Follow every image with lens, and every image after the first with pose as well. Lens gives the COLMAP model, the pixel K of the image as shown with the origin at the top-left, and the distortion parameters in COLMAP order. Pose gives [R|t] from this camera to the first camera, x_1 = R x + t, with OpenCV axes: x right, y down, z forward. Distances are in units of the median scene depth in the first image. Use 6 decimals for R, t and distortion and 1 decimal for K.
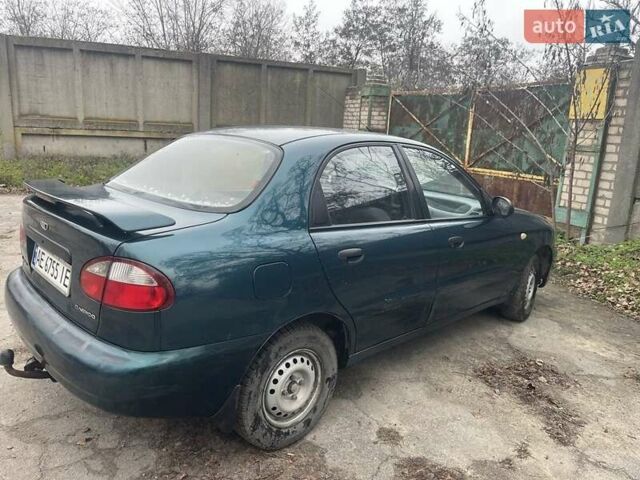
lens RADIAL K [[484.1, 0, 320.7], [0, 484.1, 232.0], [0, 0, 1]] dist [0.054331, -0.075269]
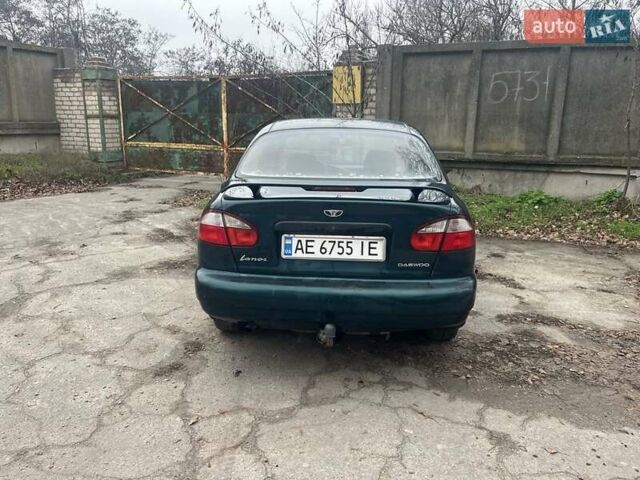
lens RADIAL K [[484.1, 0, 320.7], [0, 484.1, 232.0], [0, 0, 1]] dist [0.054331, -0.075269]
pose [[0.738059, -0.192700, 0.646634, -0.266405], [0.167619, 0.980672, 0.100927, -0.018151], [-0.653585, 0.033898, 0.756094, 0.026031]]
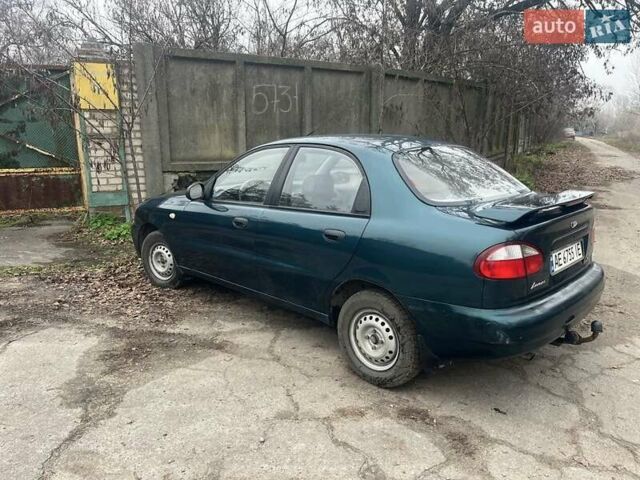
lens RADIAL K [[484.1, 0, 320.7], [0, 484.1, 232.0], [0, 0, 1]] dist [0.054331, -0.075269]
pose [[-0.030173, -0.260180, 0.965089, -0.357298], [0.200415, 0.944346, 0.260854, -0.093152], [-0.979246, 0.201289, 0.023650, 0.321633]]
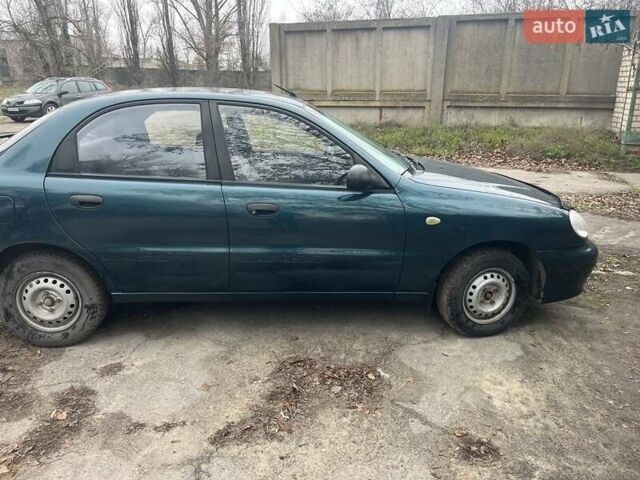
lens RADIAL K [[484.1, 0, 320.7], [0, 484.1, 232.0], [0, 0, 1]] dist [0.054331, -0.075269]
pose [[0.764345, 0.139525, -0.629531, 0.257722], [-0.102900, 0.990190, 0.094523, -0.009621], [0.636544, -0.007470, 0.771205, 0.100834]]
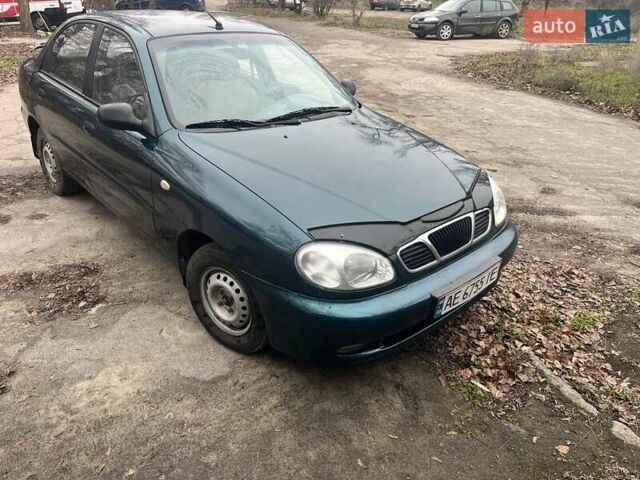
lens RADIAL K [[484.1, 0, 320.7], [0, 484.1, 232.0], [0, 0, 1]] dist [0.054331, -0.075269]
pose [[-0.018073, 0.393807, -0.919015, 0.354297], [-0.251195, 0.887896, 0.385412, -0.083119], [0.967768, 0.237818, 0.082876, 0.393839]]
